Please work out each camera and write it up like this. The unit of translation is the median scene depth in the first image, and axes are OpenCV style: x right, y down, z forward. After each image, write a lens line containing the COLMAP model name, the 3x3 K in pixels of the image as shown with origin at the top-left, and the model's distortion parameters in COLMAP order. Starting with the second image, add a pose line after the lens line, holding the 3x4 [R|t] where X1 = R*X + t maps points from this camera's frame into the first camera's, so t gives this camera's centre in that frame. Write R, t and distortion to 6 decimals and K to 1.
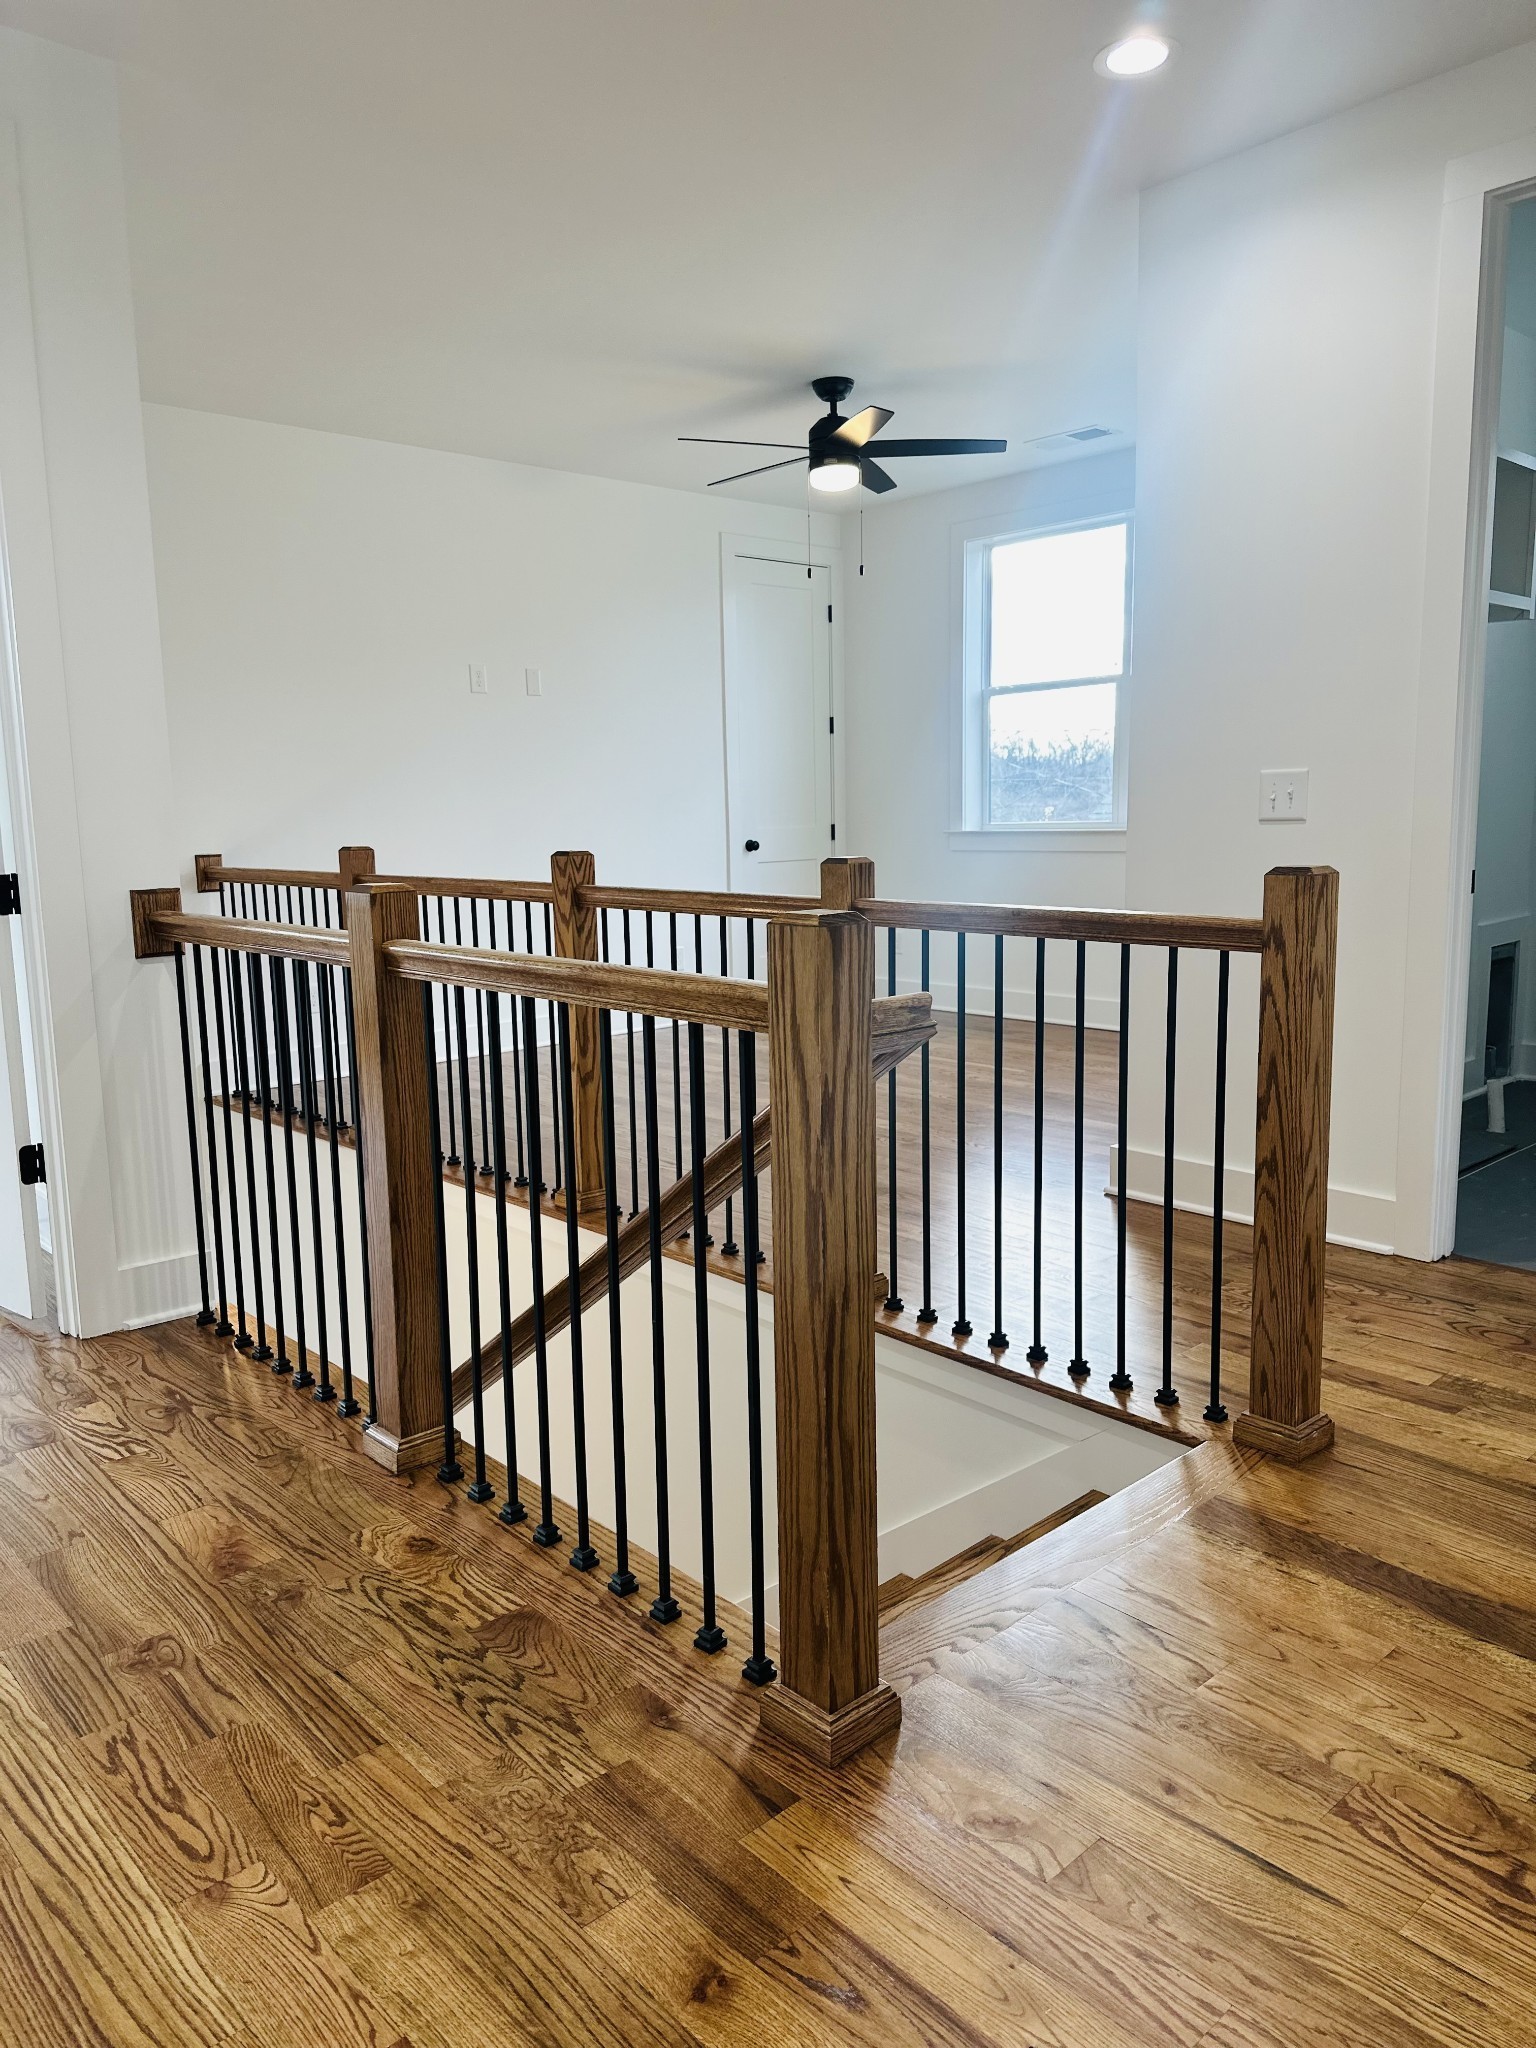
lens RADIAL K [[1446.9, 0, 766.8], [0, 1446.9, 1020.1], [0, 0, 1]] dist [0.025262, -0.028738]
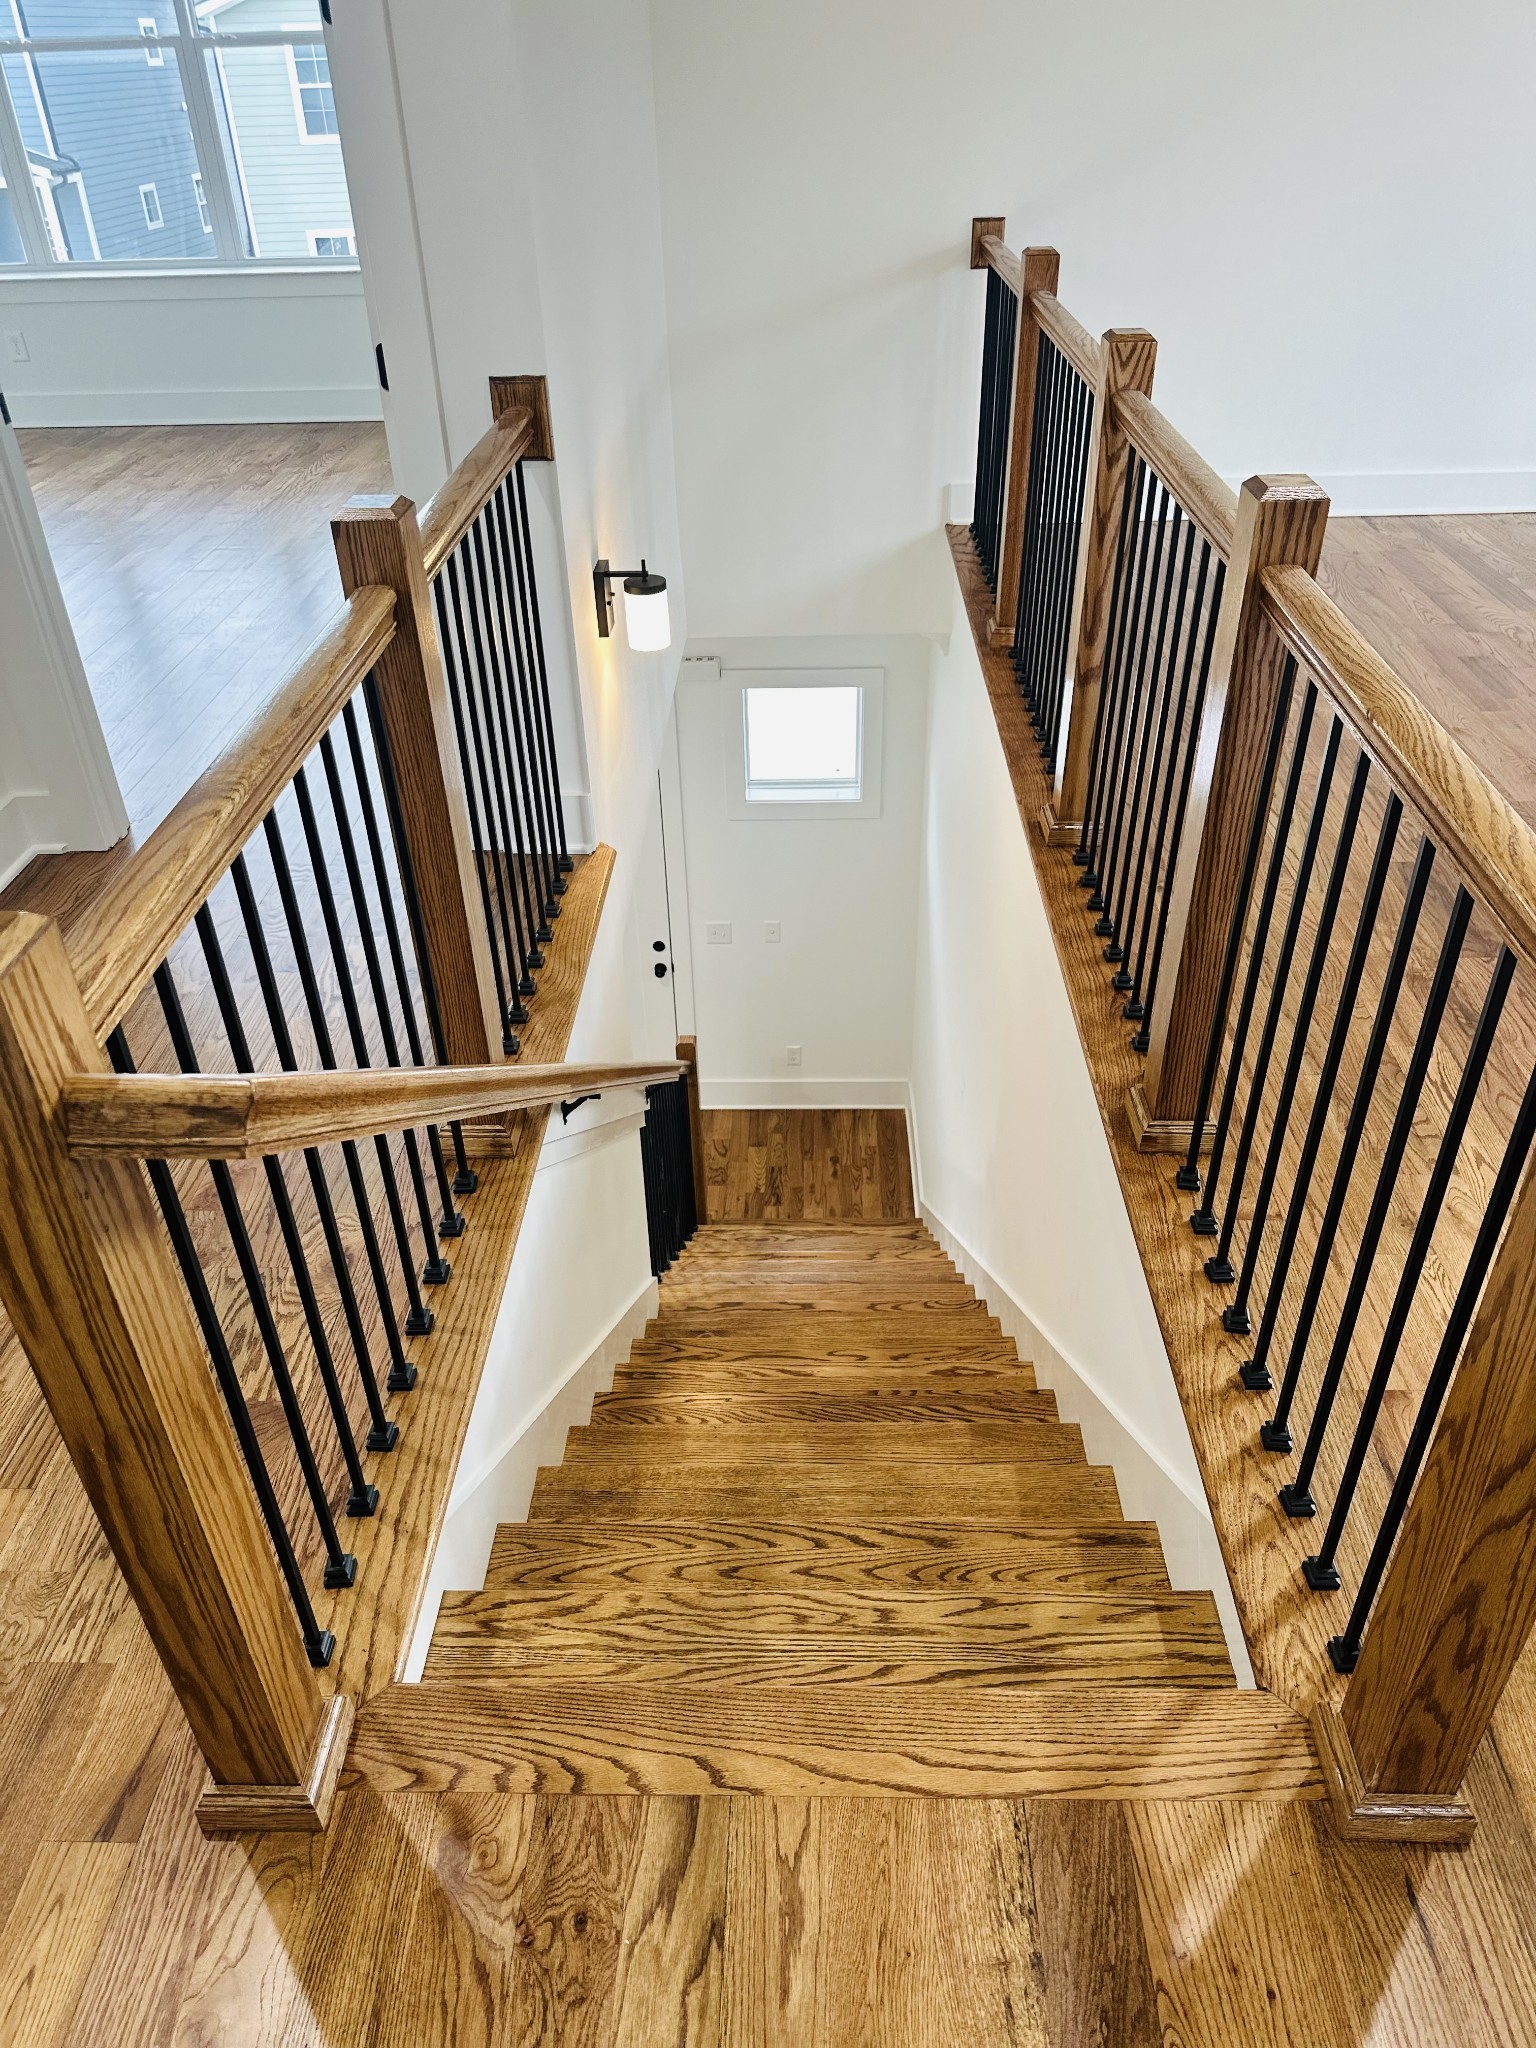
lens RADIAL K [[1446.9, 0, 767.8], [0, 1446.9, 1025.1], [0, 0, 1]] dist [0.025262, -0.028738]
pose [[0.720125, 0.387474, -0.575573, 0.516365], [-0.087438, 0.873607, 0.478712, -0.291032], [0.688313, -0.294406, 0.662986, 0.702360]]
